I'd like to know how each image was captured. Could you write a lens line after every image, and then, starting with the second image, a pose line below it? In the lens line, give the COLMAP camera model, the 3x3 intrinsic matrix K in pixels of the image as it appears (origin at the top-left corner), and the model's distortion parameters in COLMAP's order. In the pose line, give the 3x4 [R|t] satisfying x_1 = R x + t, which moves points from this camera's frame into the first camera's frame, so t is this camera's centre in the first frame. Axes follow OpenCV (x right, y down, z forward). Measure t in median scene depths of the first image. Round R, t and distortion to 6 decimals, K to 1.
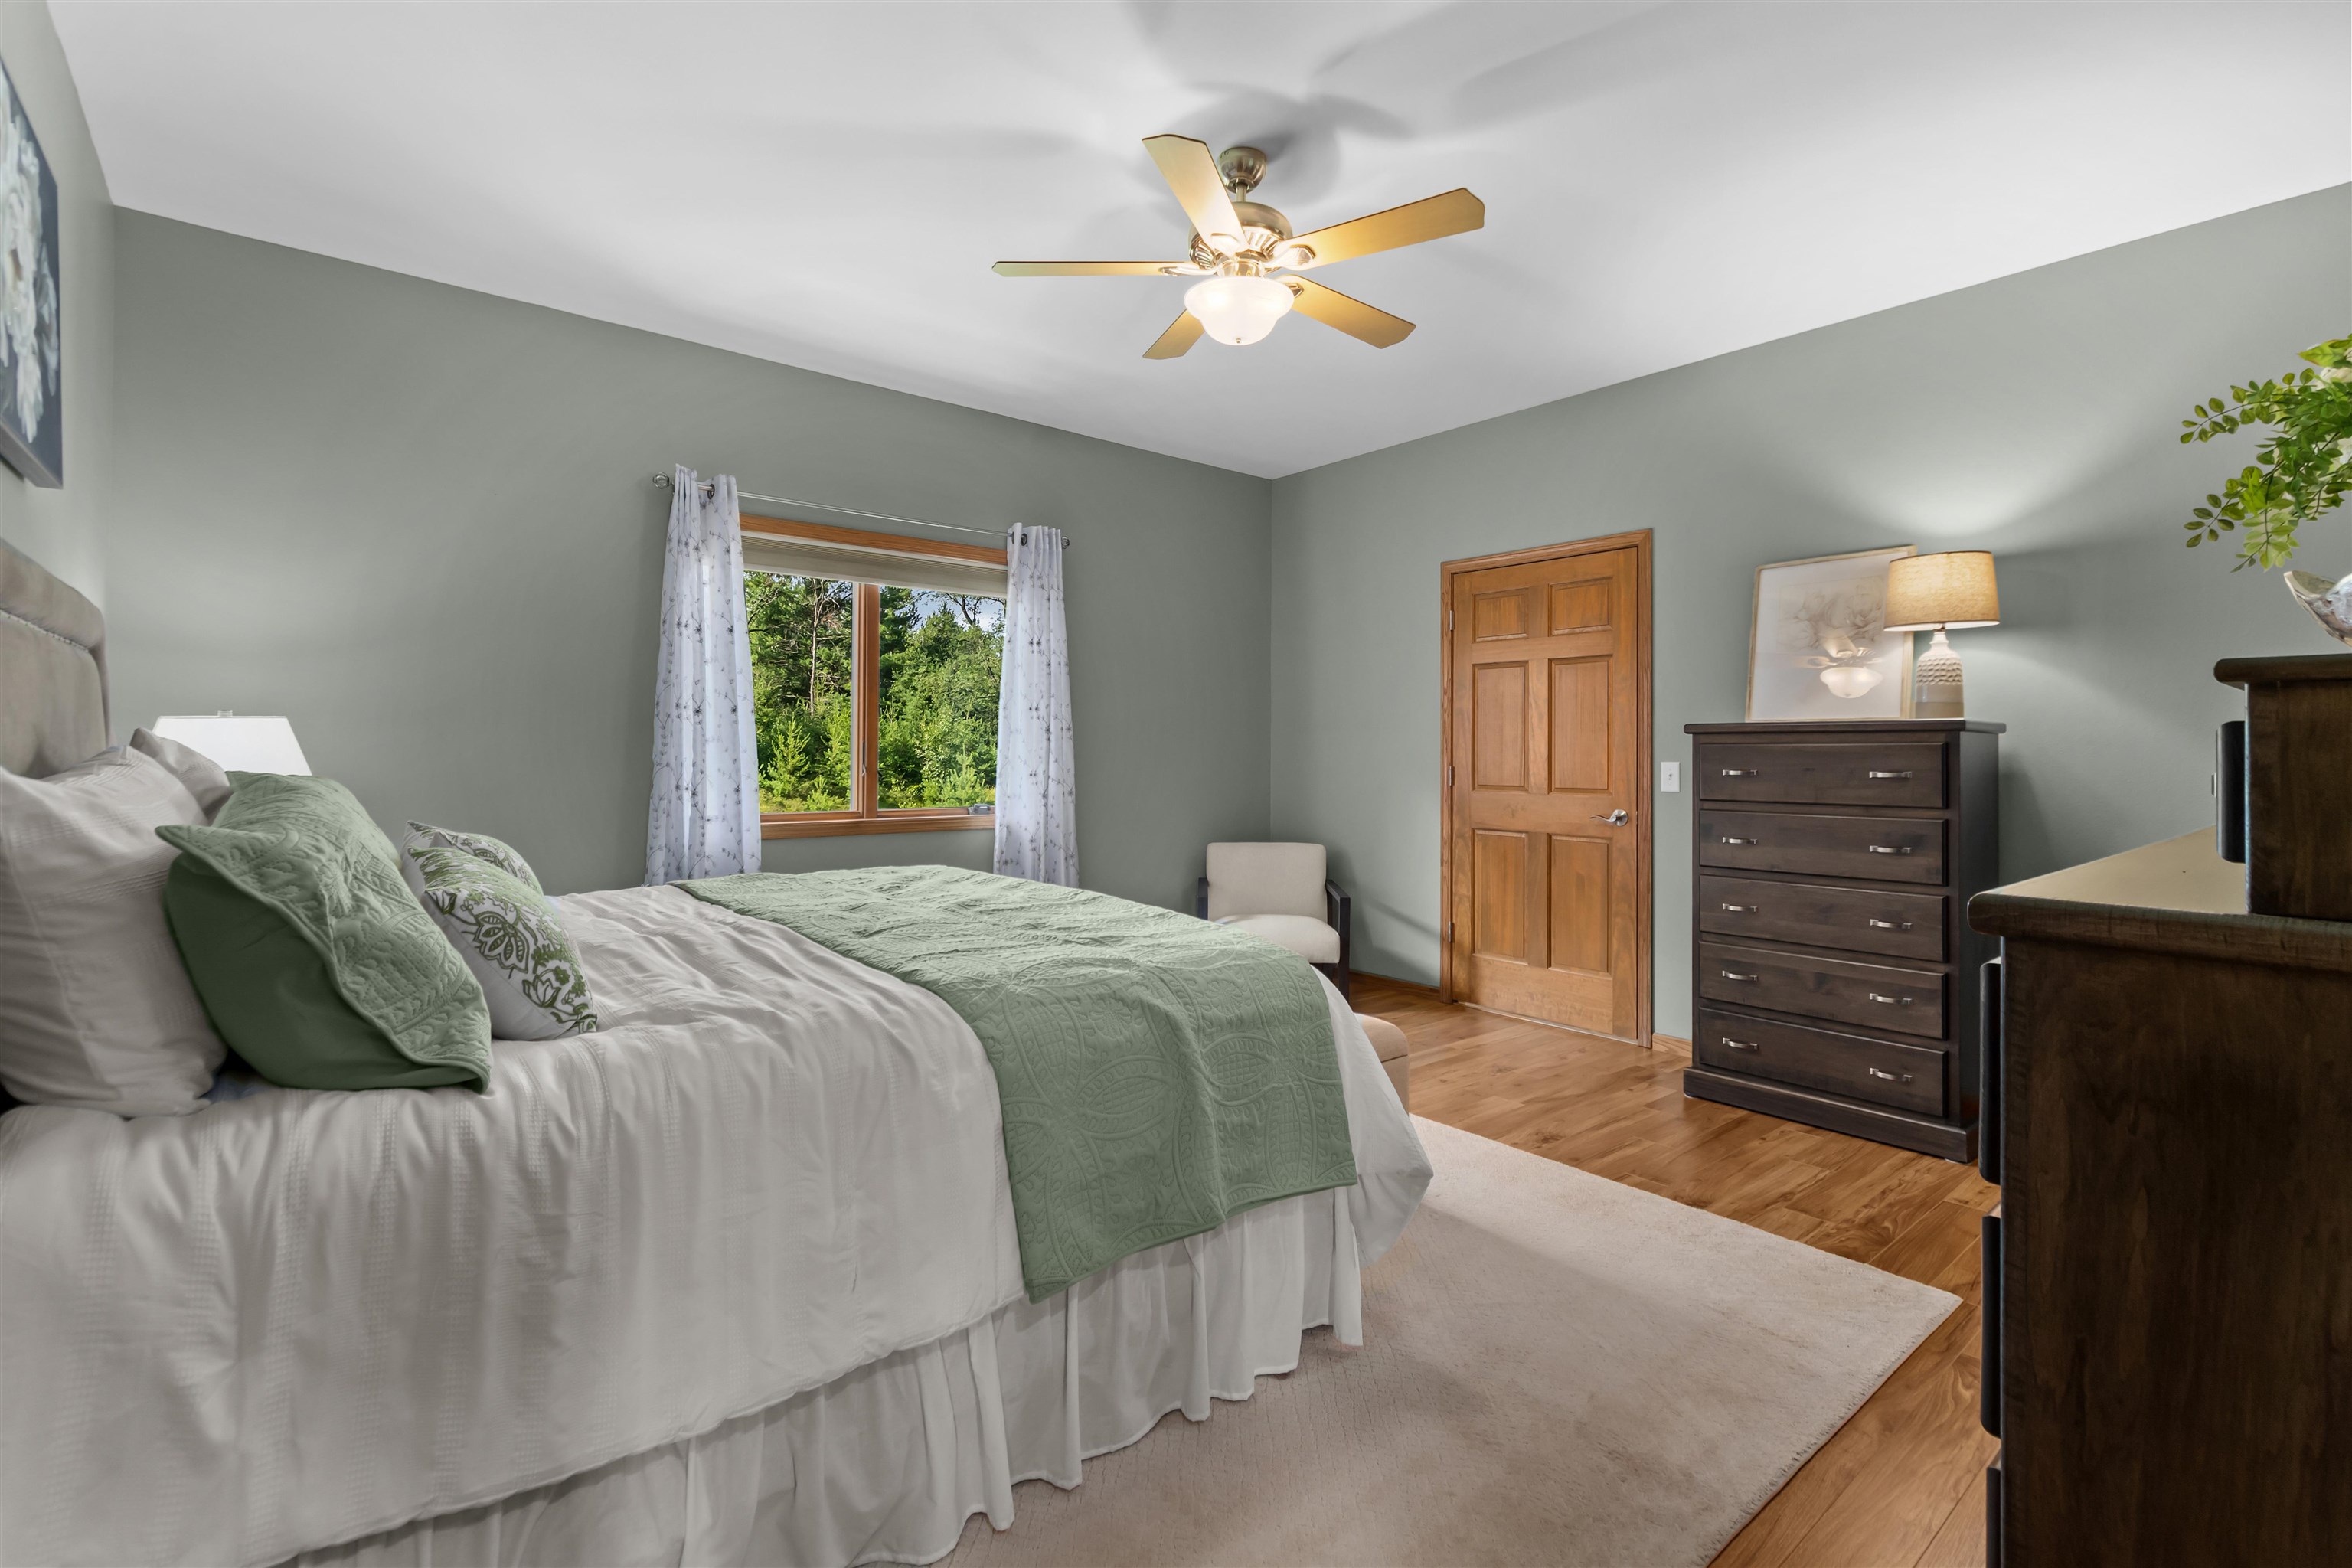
lens RADIAL K [[1062.9, 0, 1175.8], [0, 1062.9, 751.4], [0, 0, 1]] dist [0.000592, 0.000114]
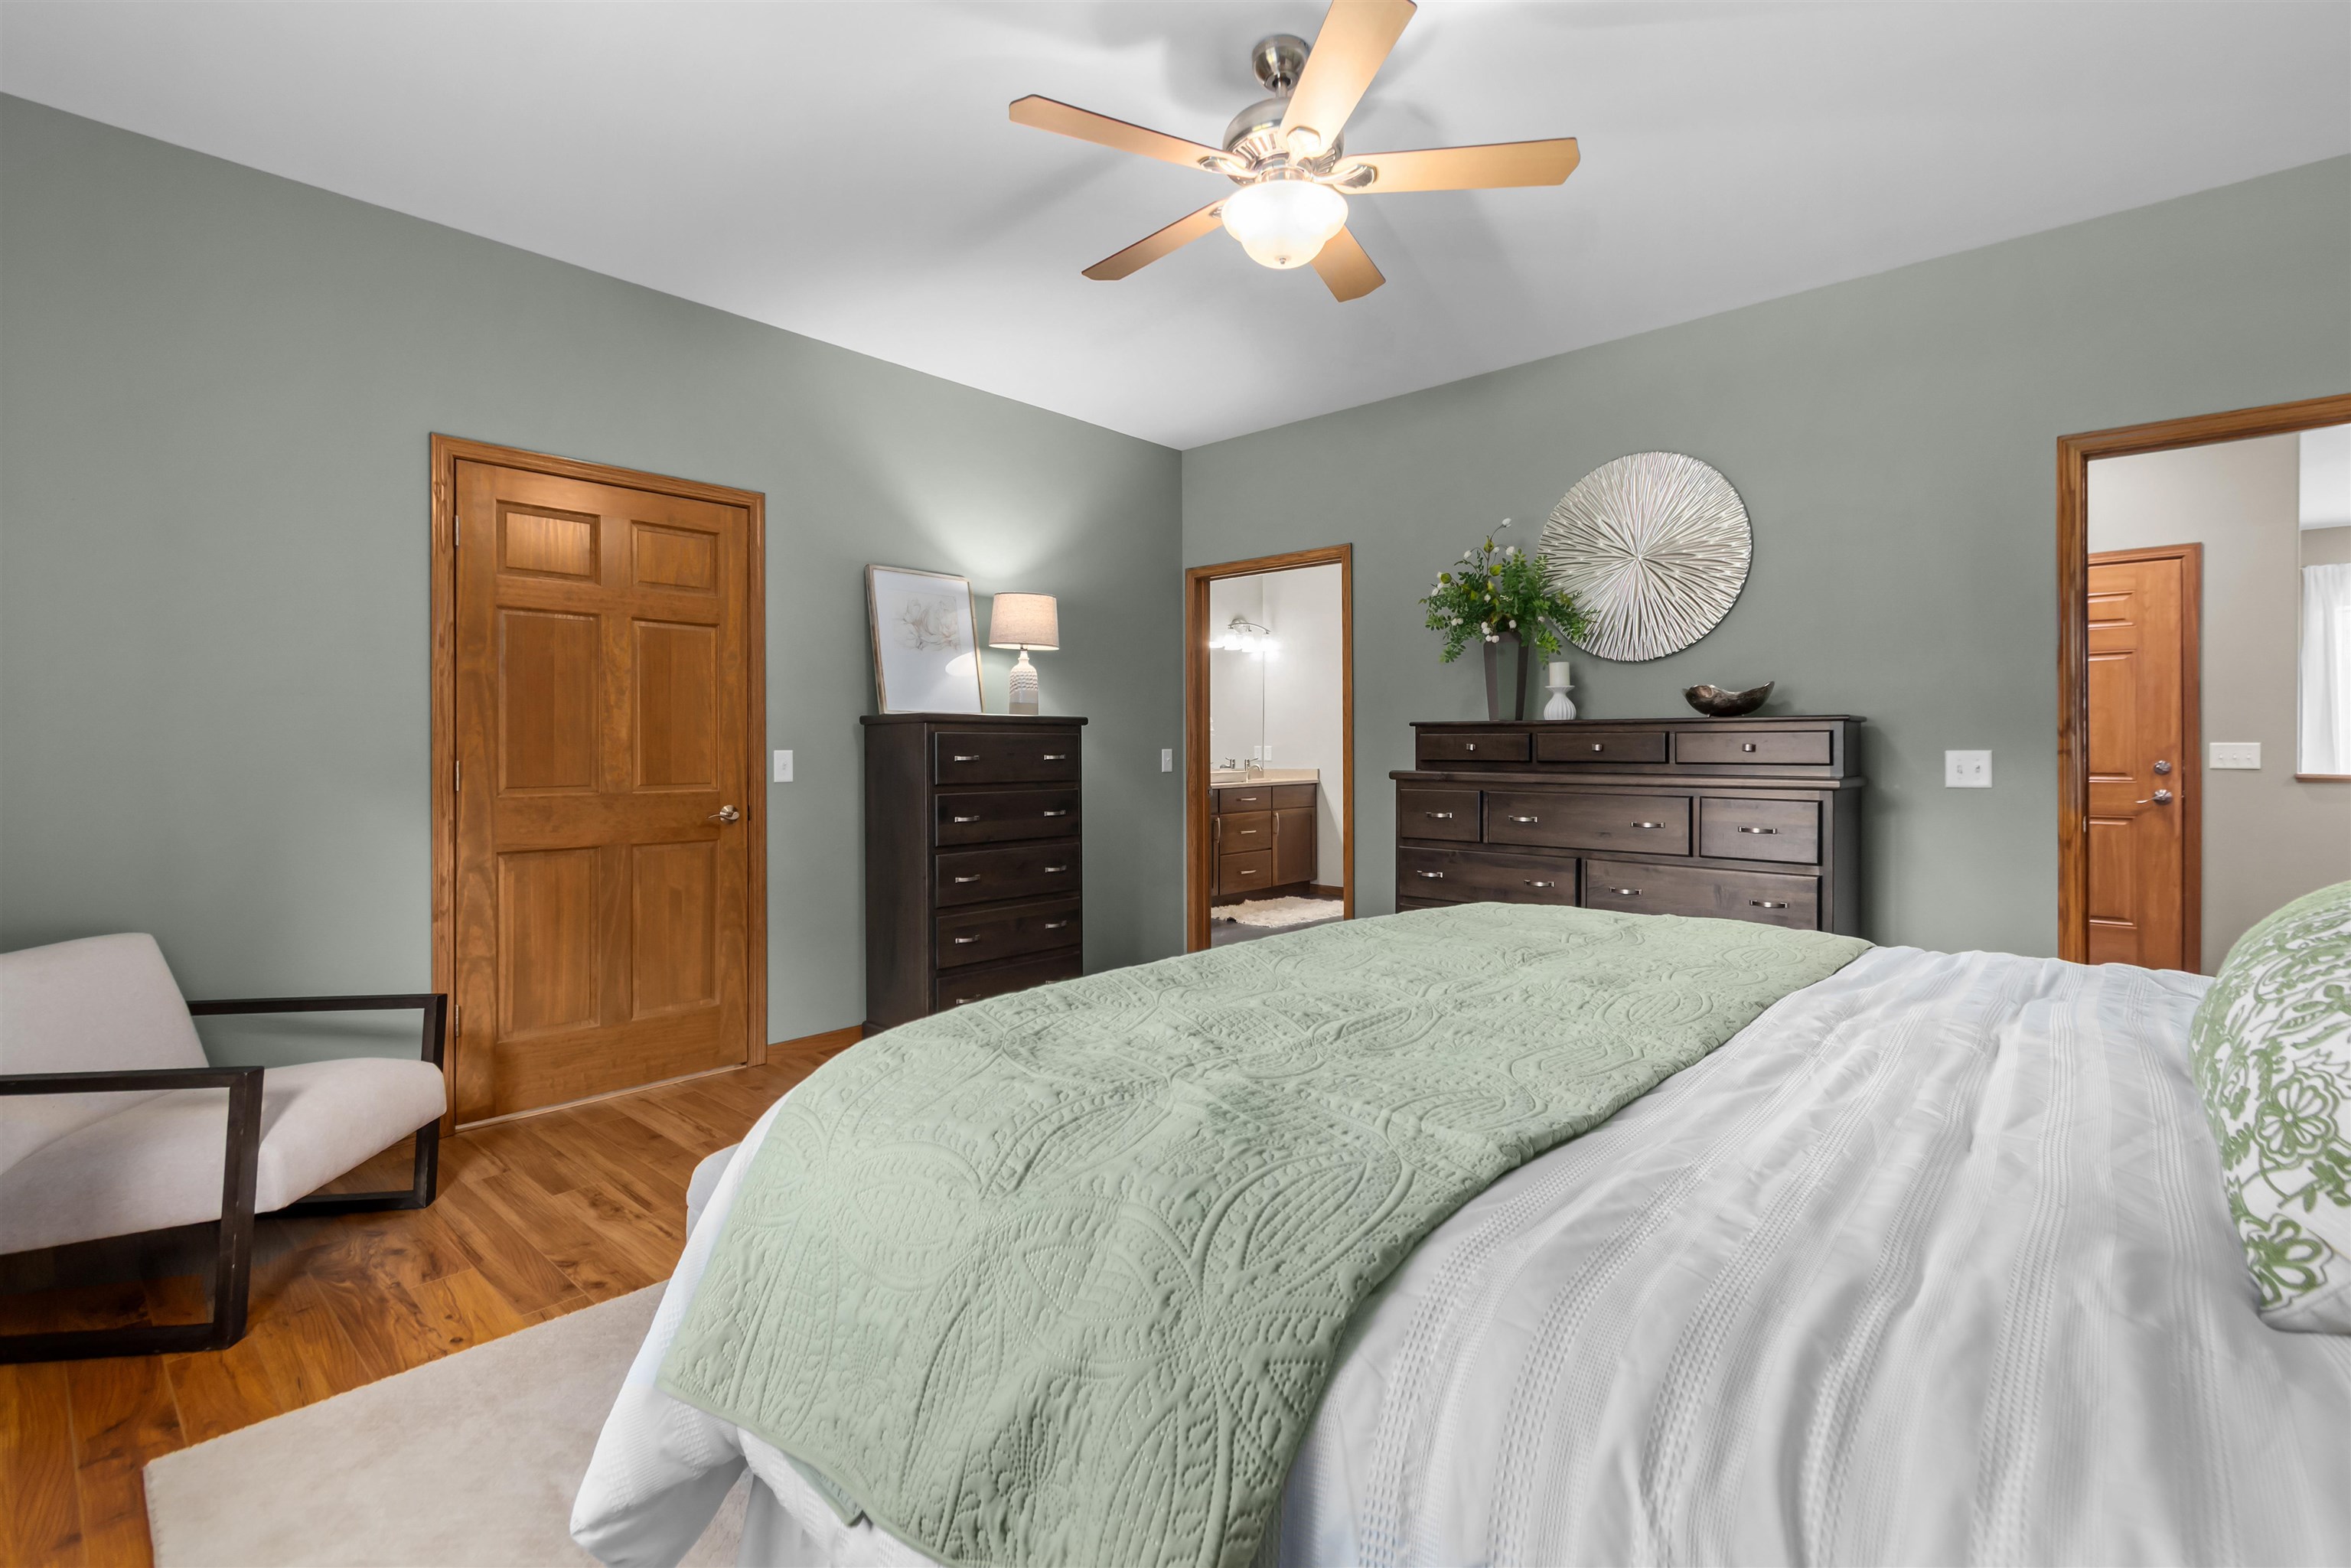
lens RADIAL K [[1074.0, 0, 1182.5], [0, 1074.0, 746.7], [0, 0, 1]] dist [0.001608, 0.000017]
pose [[-0.151094, -0.008104, 0.988486, -0.550734], [-0.005550, 0.999958, 0.007350, -0.001811], [-0.988504, -0.004376, -0.151132, 0.836528]]
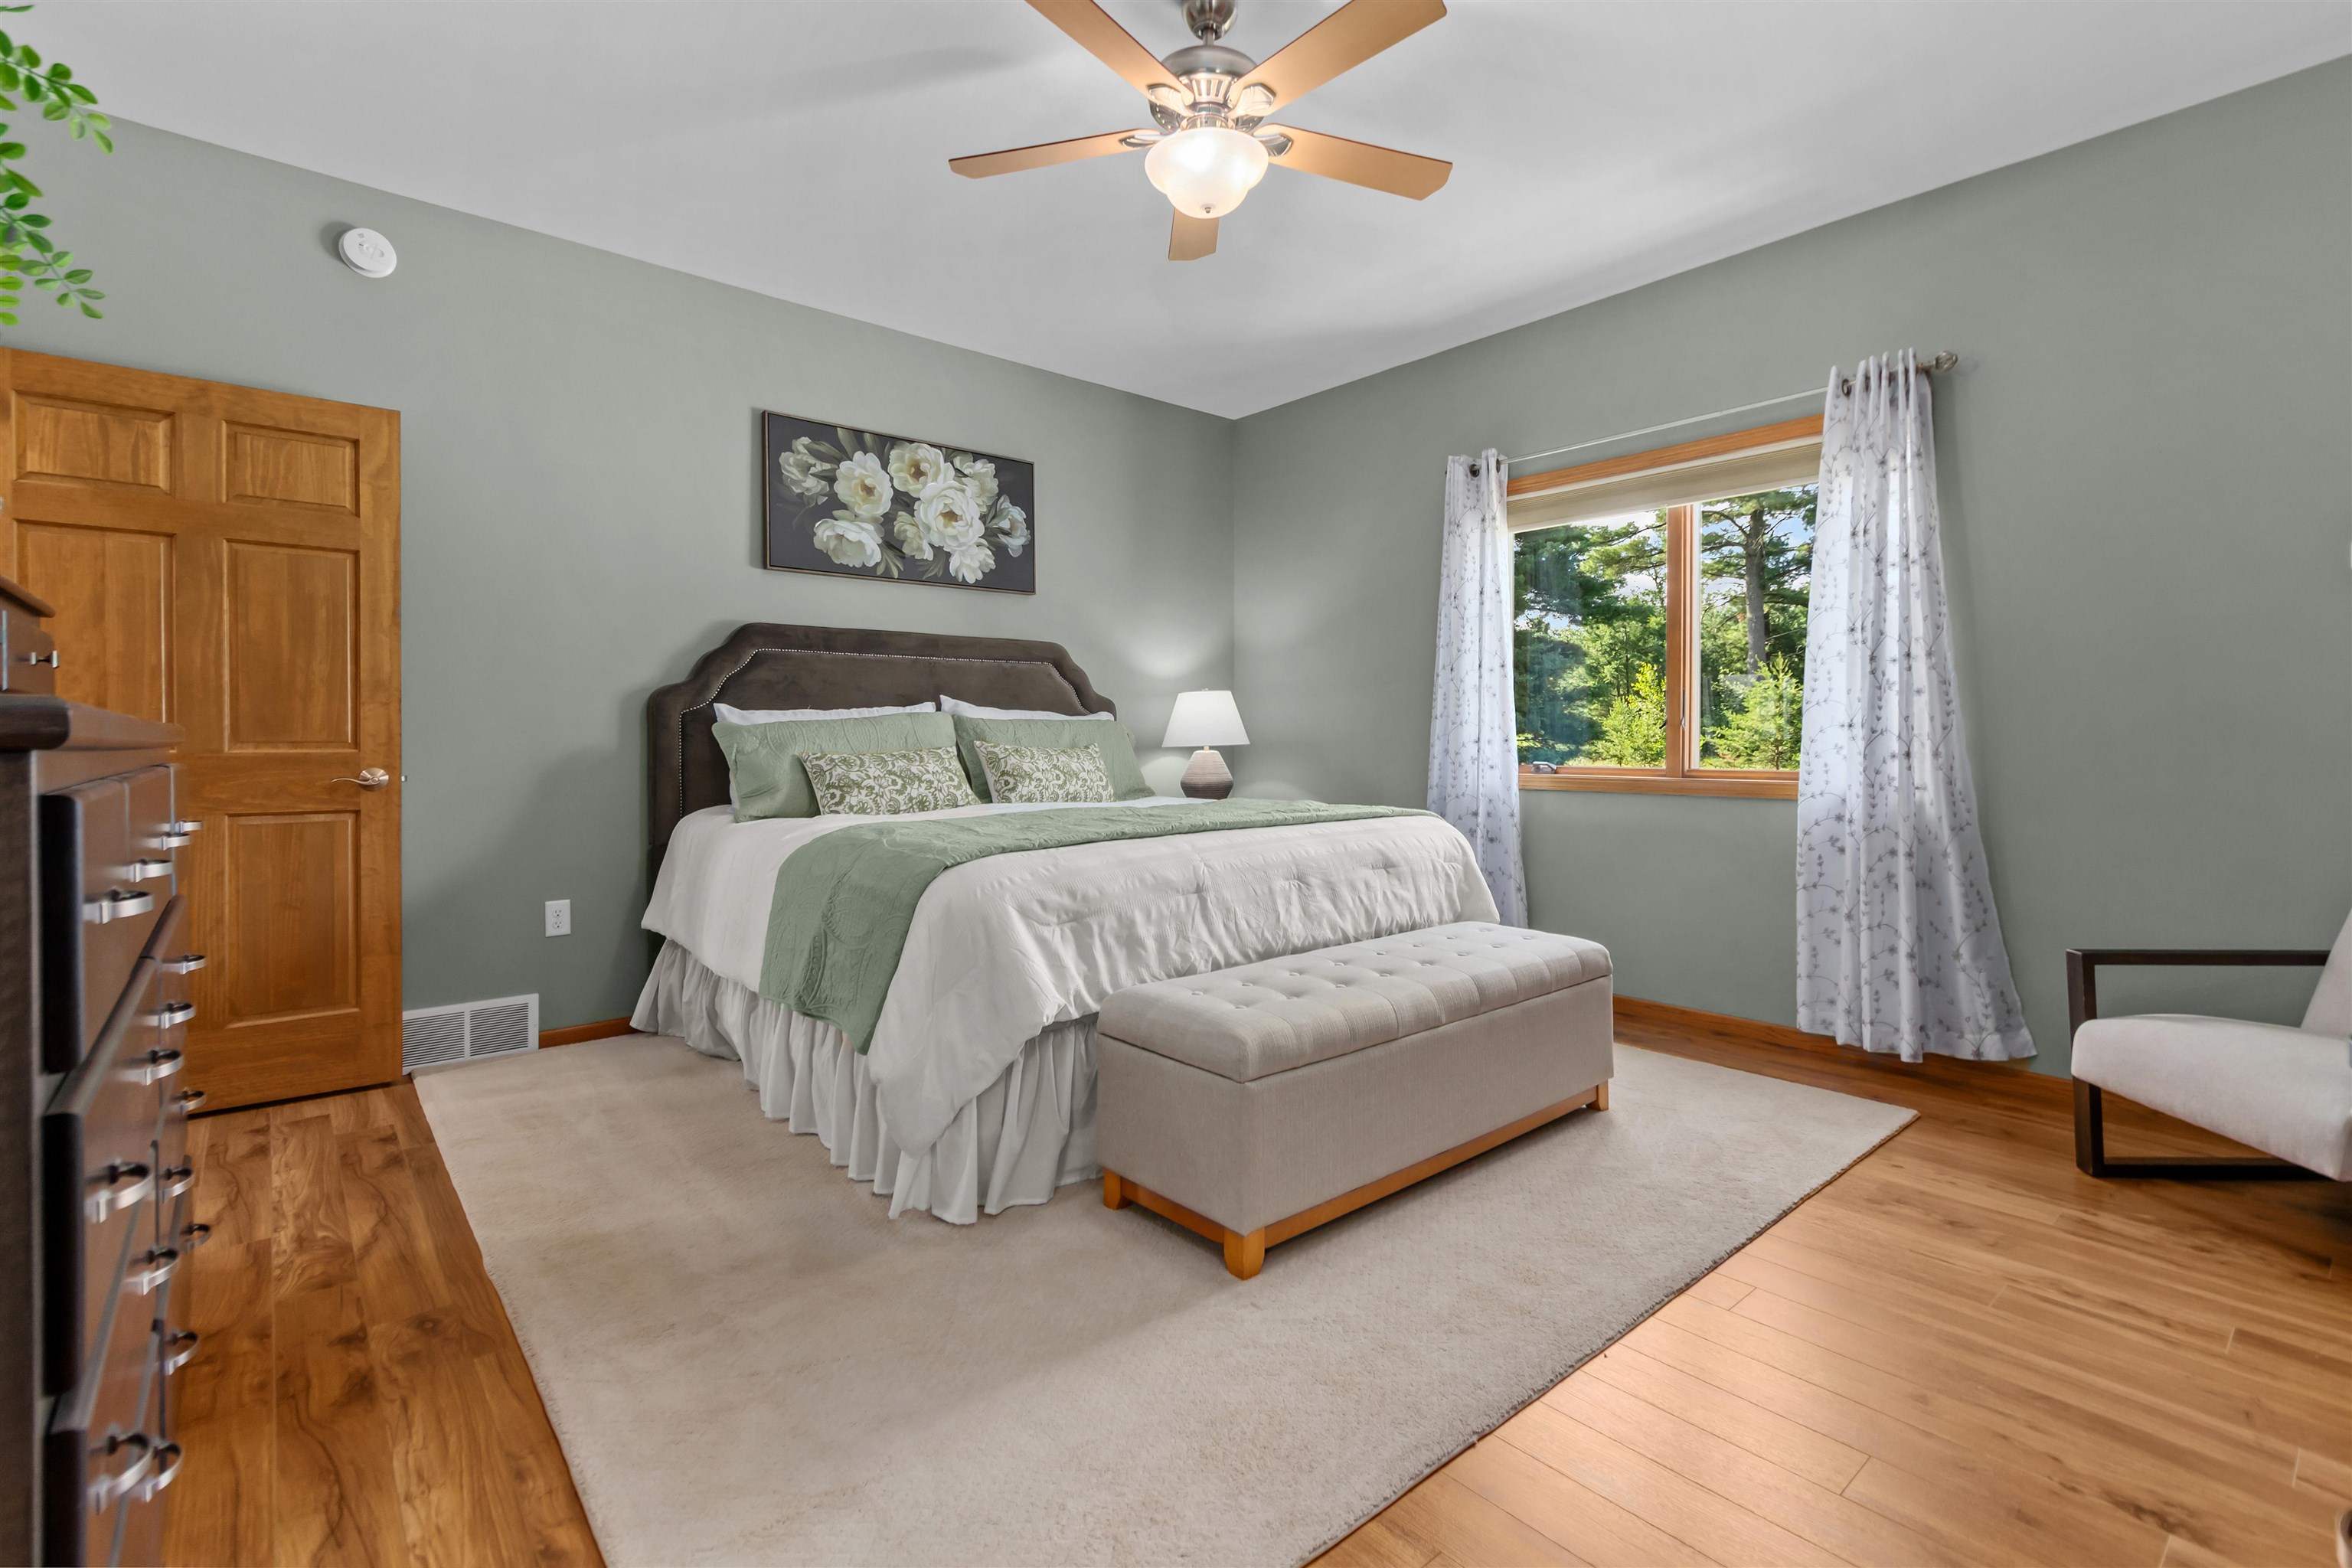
lens RADIAL K [[1074.5, 0, 1183.0], [0, 1074.5, 746.7], [0, 0, 1]] dist [0.001608, 0.000017]
pose [[0.018295, -0.001872, -0.999831, 0.660761], [0.000148, 0.999998, -0.001870, 0.043925], [0.999833, -0.000114, 0.018295, 0.665426]]
